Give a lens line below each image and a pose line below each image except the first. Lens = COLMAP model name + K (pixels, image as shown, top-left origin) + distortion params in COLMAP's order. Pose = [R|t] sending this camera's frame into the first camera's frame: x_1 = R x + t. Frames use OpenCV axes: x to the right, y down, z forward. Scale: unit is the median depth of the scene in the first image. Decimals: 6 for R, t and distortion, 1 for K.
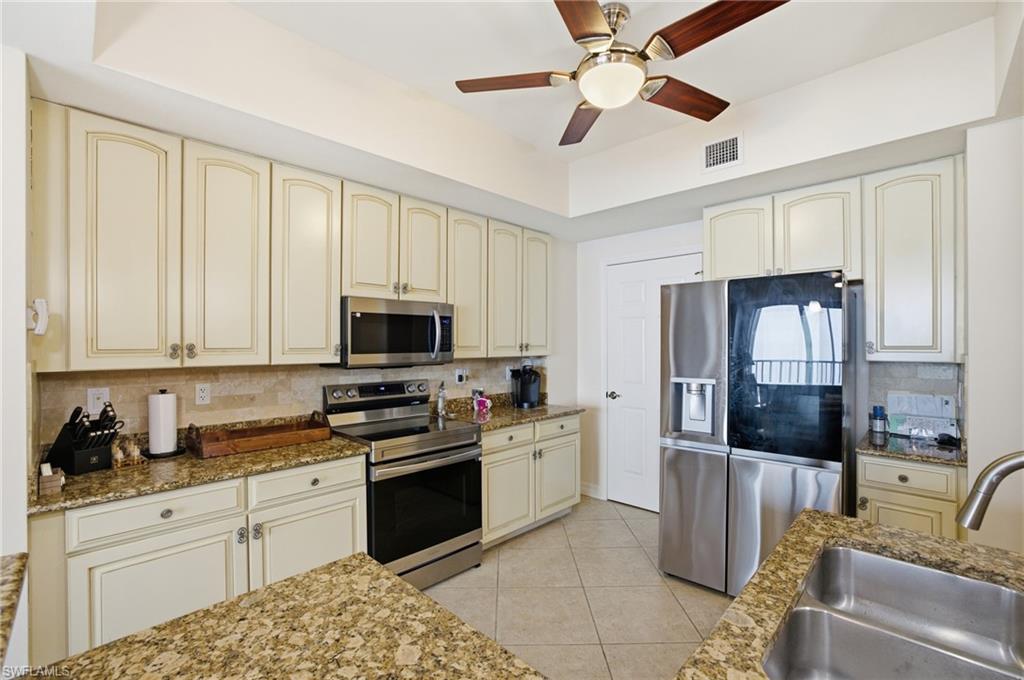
lens RADIAL K [[446.9, 0, 519.9], [0, 446.9, 342.6], [0, 0, 1]] dist [-0.047965, 0.017101]
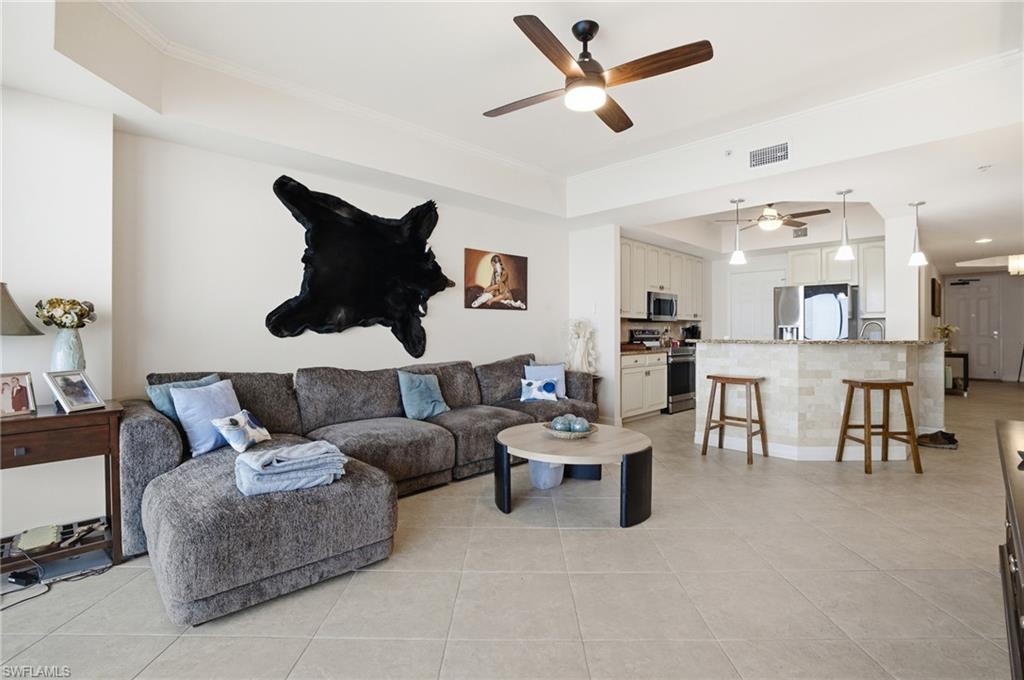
lens RADIAL K [[481.6, 0, 512.0], [0, 481.6, 340.0], [0, 0, 1]] dist [-0.038824, 0.000134]
pose [[0.999414, -0.000822, -0.034216, -1.082231], [0.001357, 0.999877, 0.015602, 0.123241], [0.034199, -0.015639, 0.999293, -1.730923]]
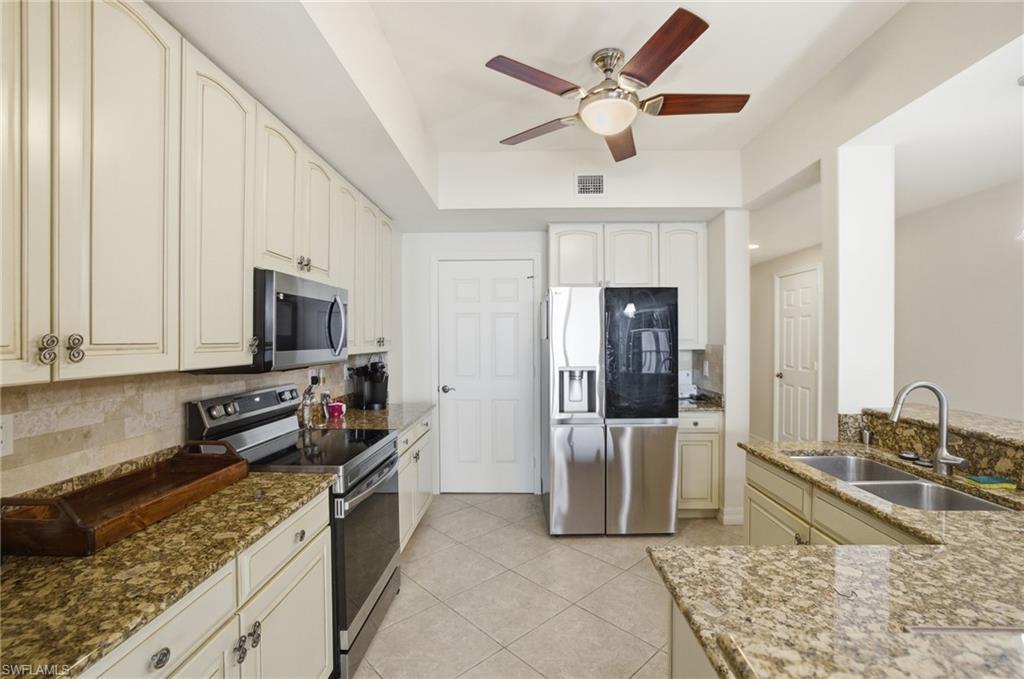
lens RADIAL K [[446.9, 0, 519.9], [0, 446.9, 342.1], [0, 0, 1]] dist [-0.047965, 0.017101]
pose [[0.735802, -0.004958, 0.677178, -0.569313], [0.000711, 0.999978, 0.006548, 0.006781], [-0.677196, -0.004336, 0.735790, 0.219335]]
